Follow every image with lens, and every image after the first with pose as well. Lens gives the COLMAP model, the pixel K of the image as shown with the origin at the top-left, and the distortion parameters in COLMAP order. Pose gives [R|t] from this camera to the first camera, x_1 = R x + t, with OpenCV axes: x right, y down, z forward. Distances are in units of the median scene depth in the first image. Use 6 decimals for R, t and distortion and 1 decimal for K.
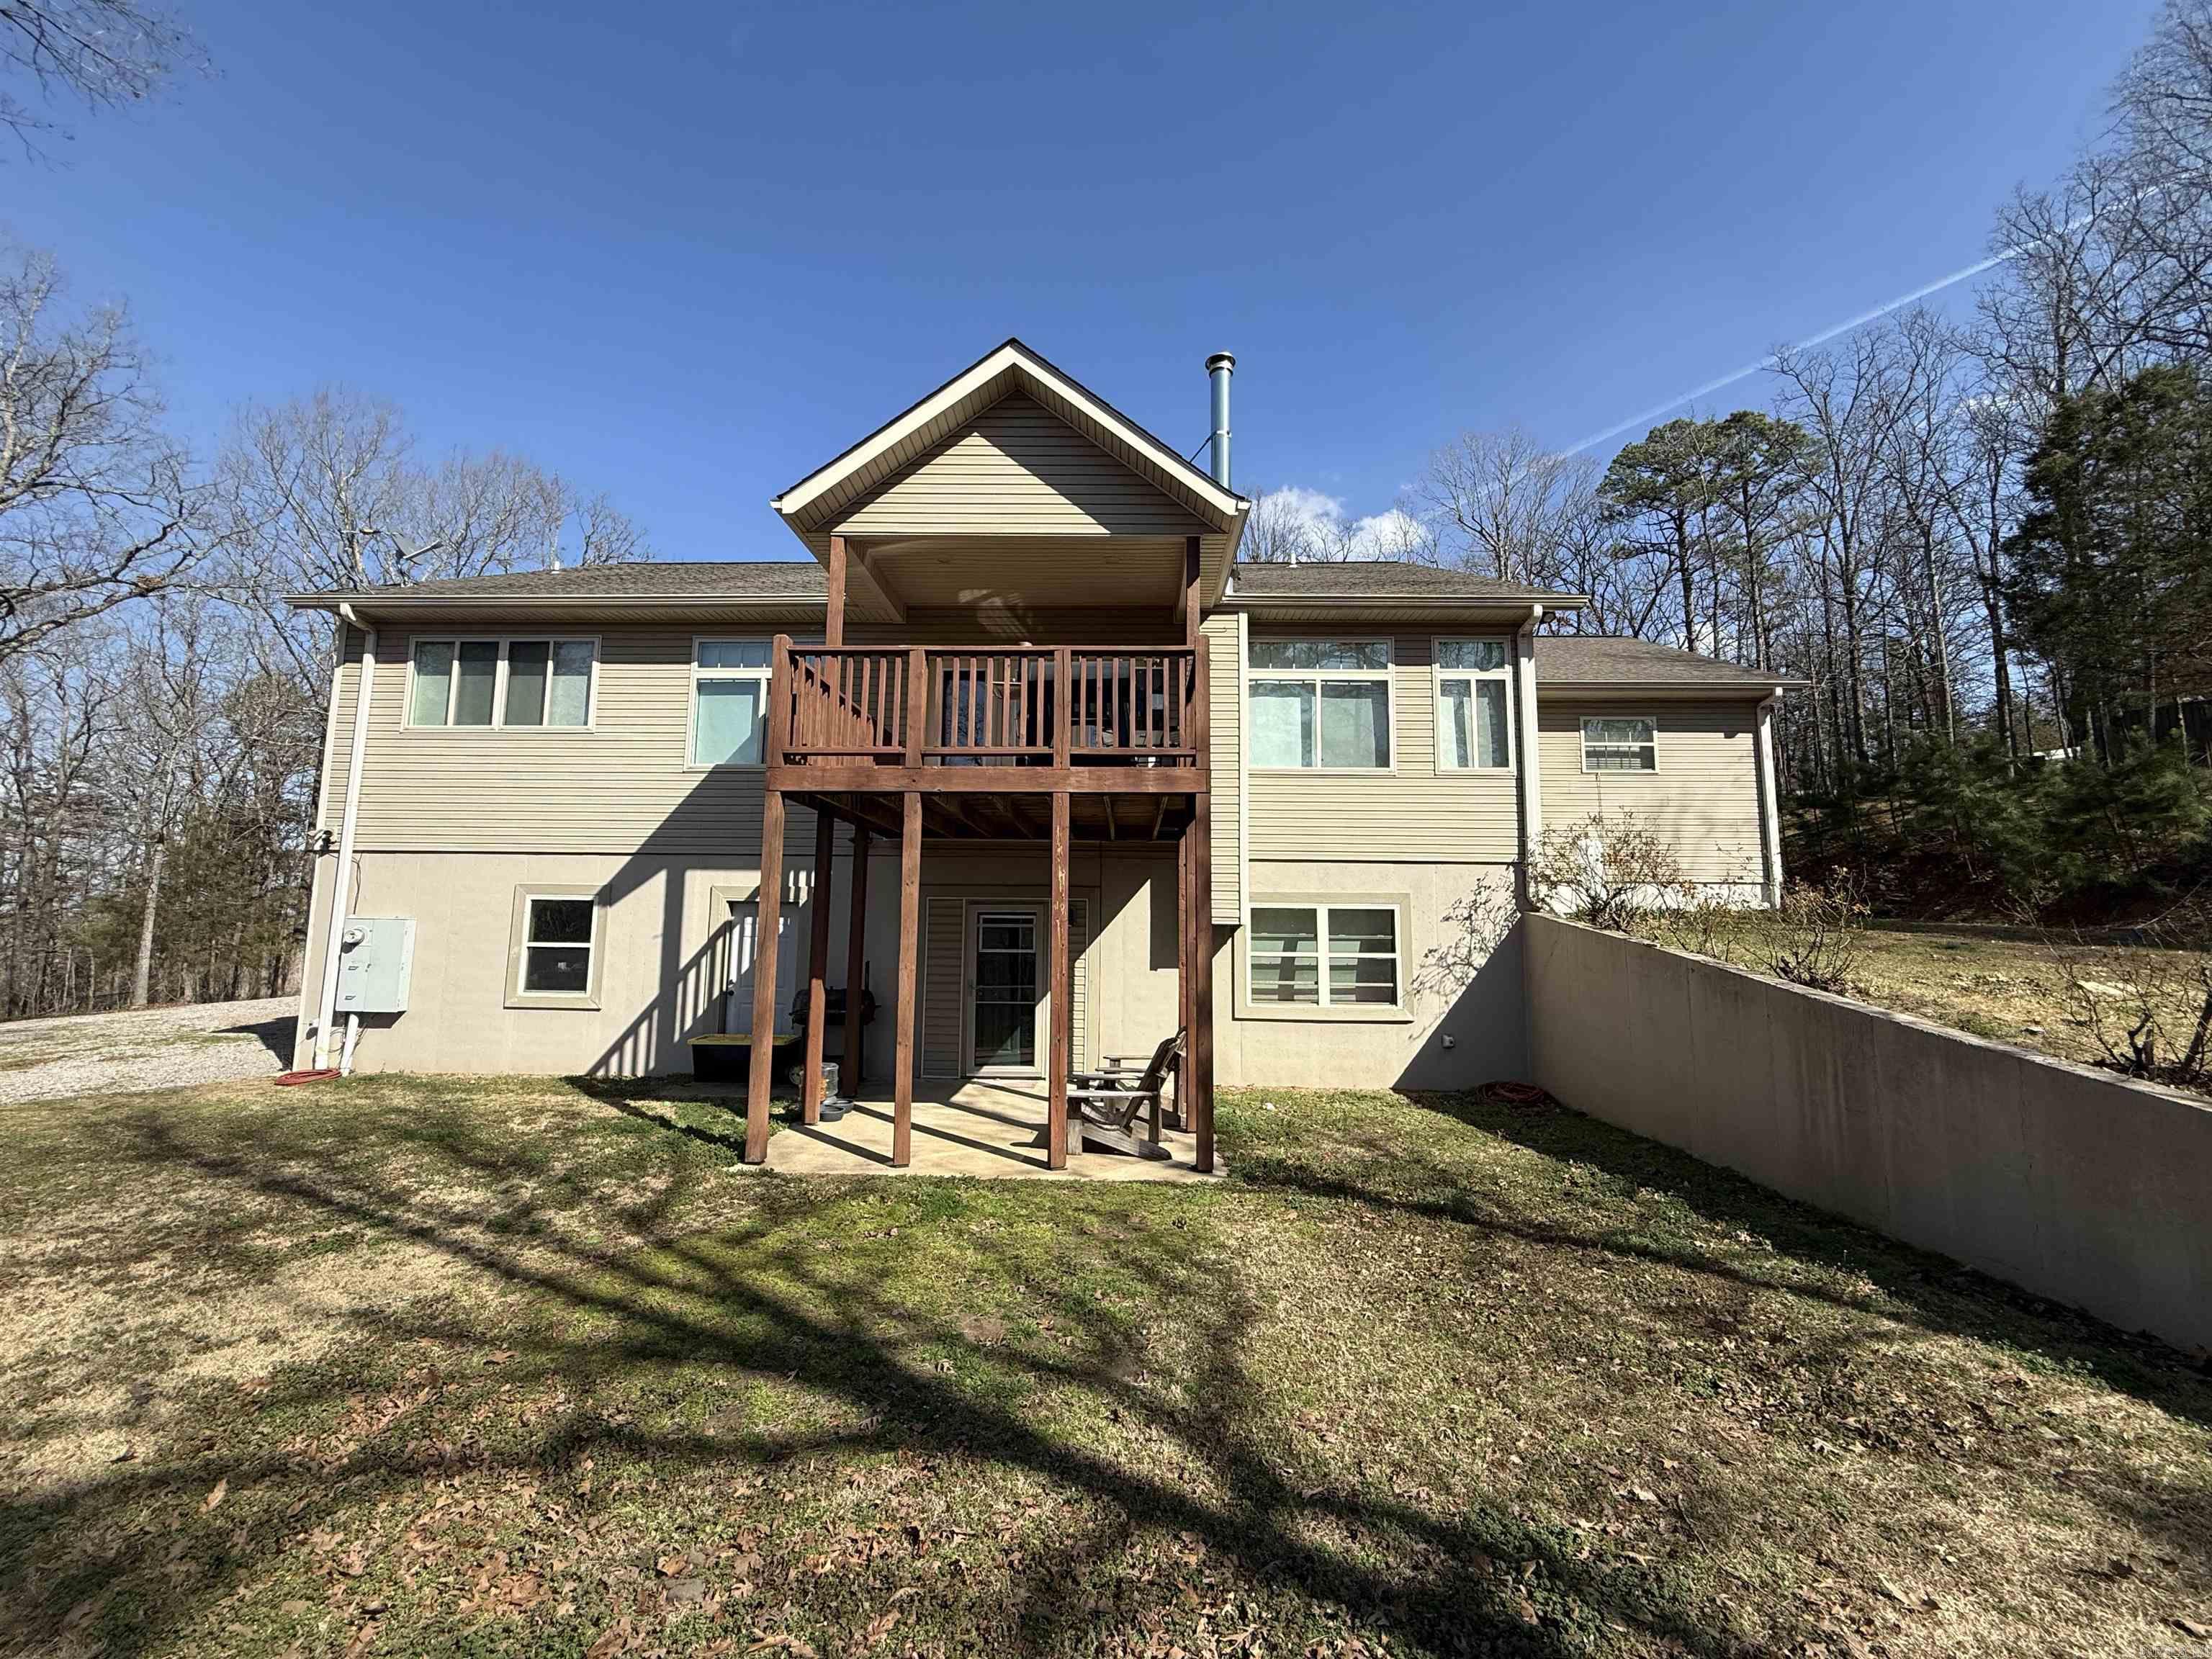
lens RADIAL K [[880.7, 0, 1098.7], [0, 880.7, 834.0], [0, 0, 1]] dist [0.000513, 0.000245]
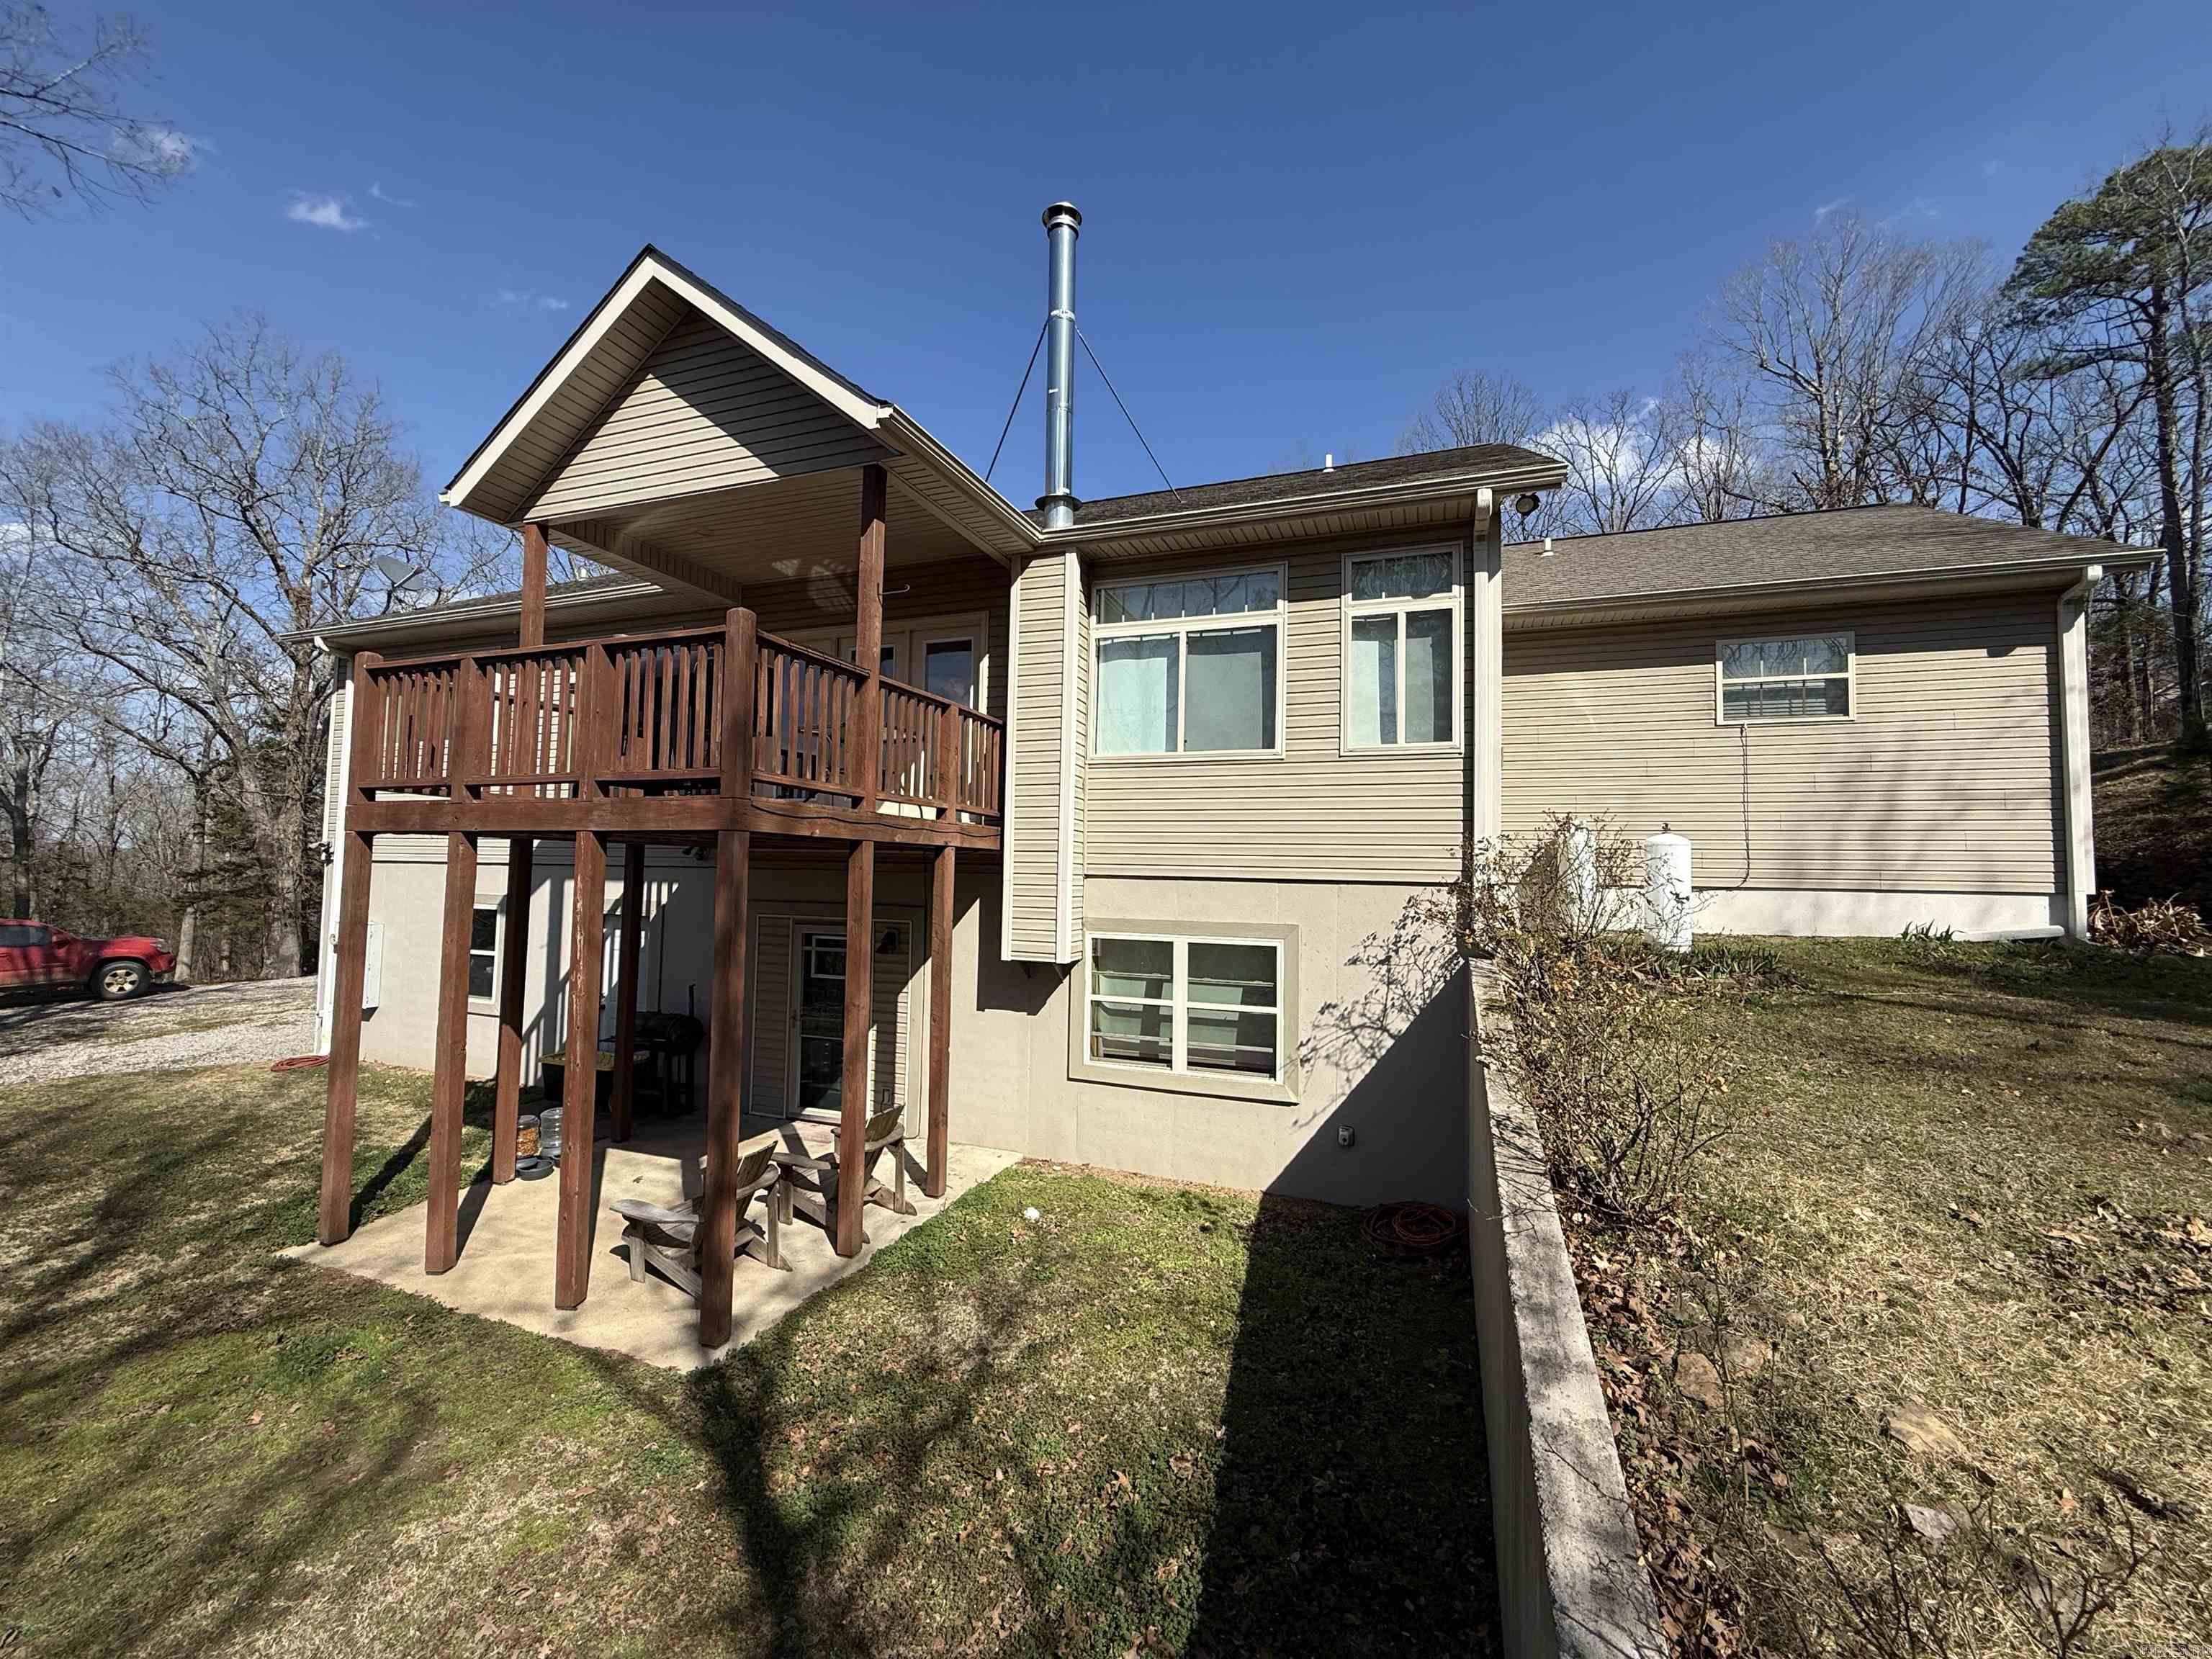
lens RADIAL K [[880.7, 0, 1105.3], [0, 880.7, 833.0], [0, 0, 1]] dist [0.000513, 0.000245]
pose [[0.944856, -0.008772, -0.327369, 0.431781], [0.028702, 0.998013, 0.056099, -0.050661], [0.326226, -0.062401, 0.943230, 0.274252]]
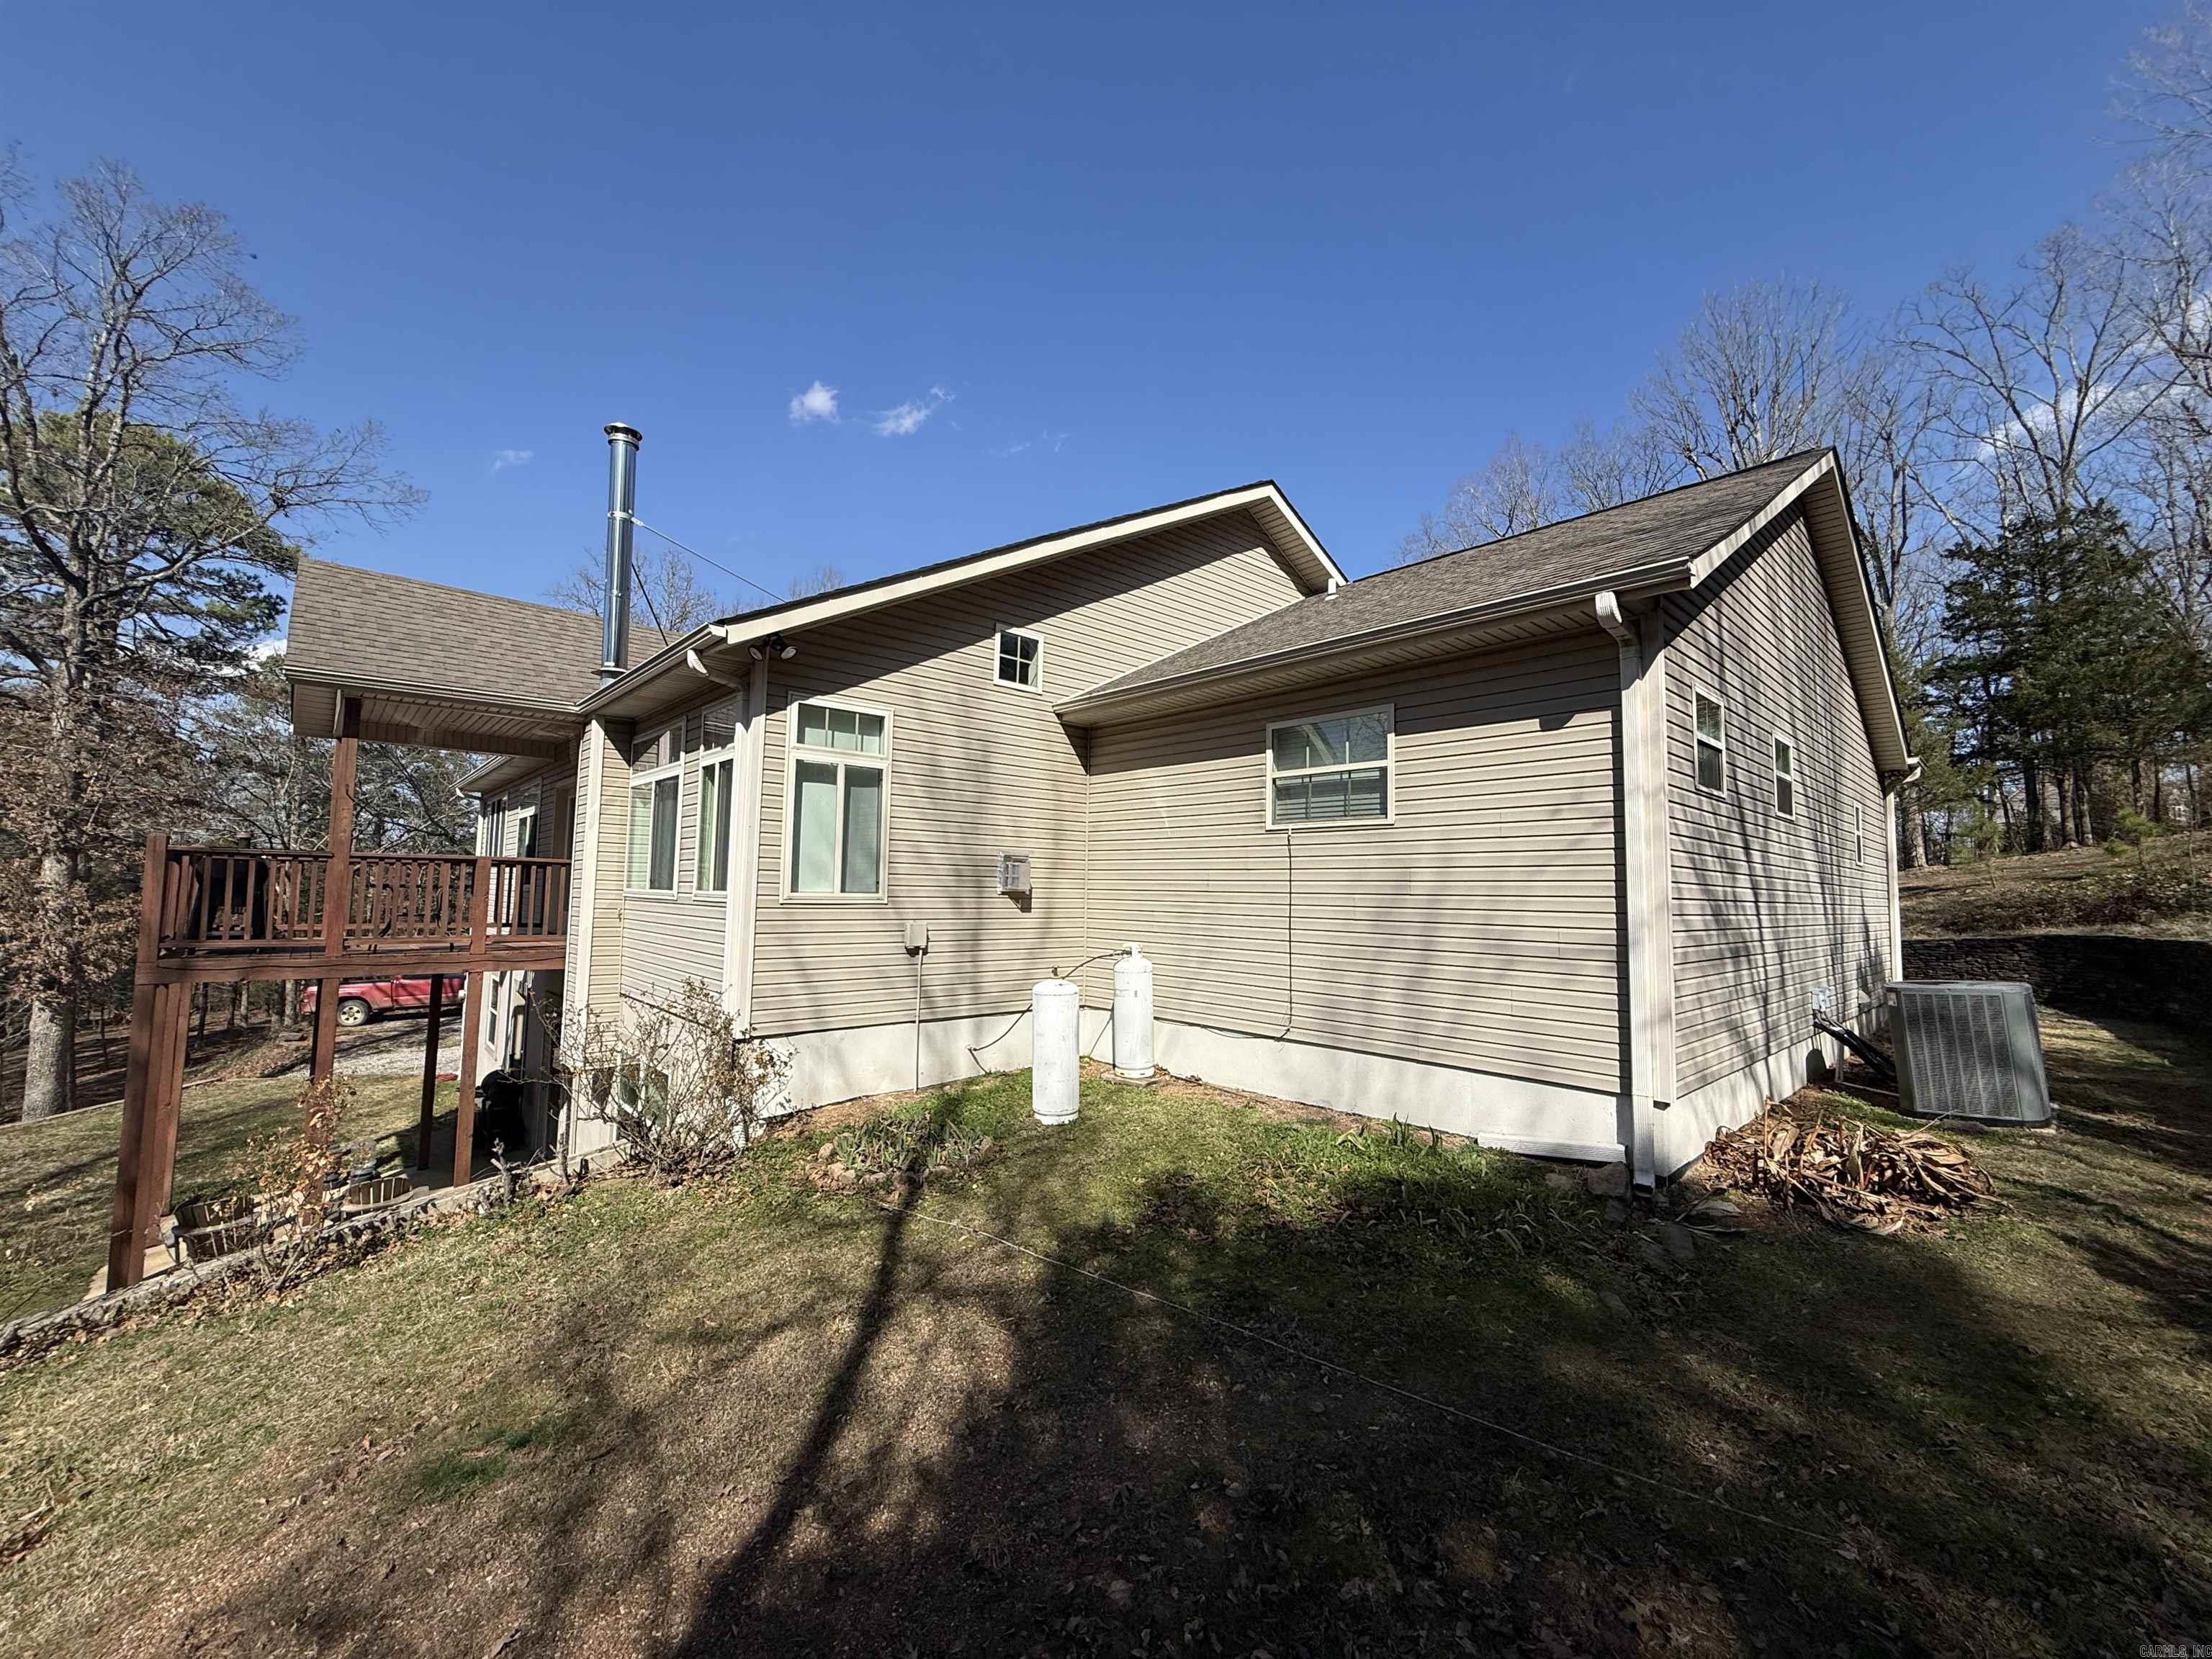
lens RADIAL K [[884.7, 0, 1095.8], [0, 884.7, 827.5], [0, 0, 1]] dist [-0.002034, -0.000047]
pose [[0.691679, -0.053043, -0.720254, 1.141789], [0.068858, 0.997599, -0.007342, -0.097962], [0.718915, -0.044516, 0.693671, 0.727975]]
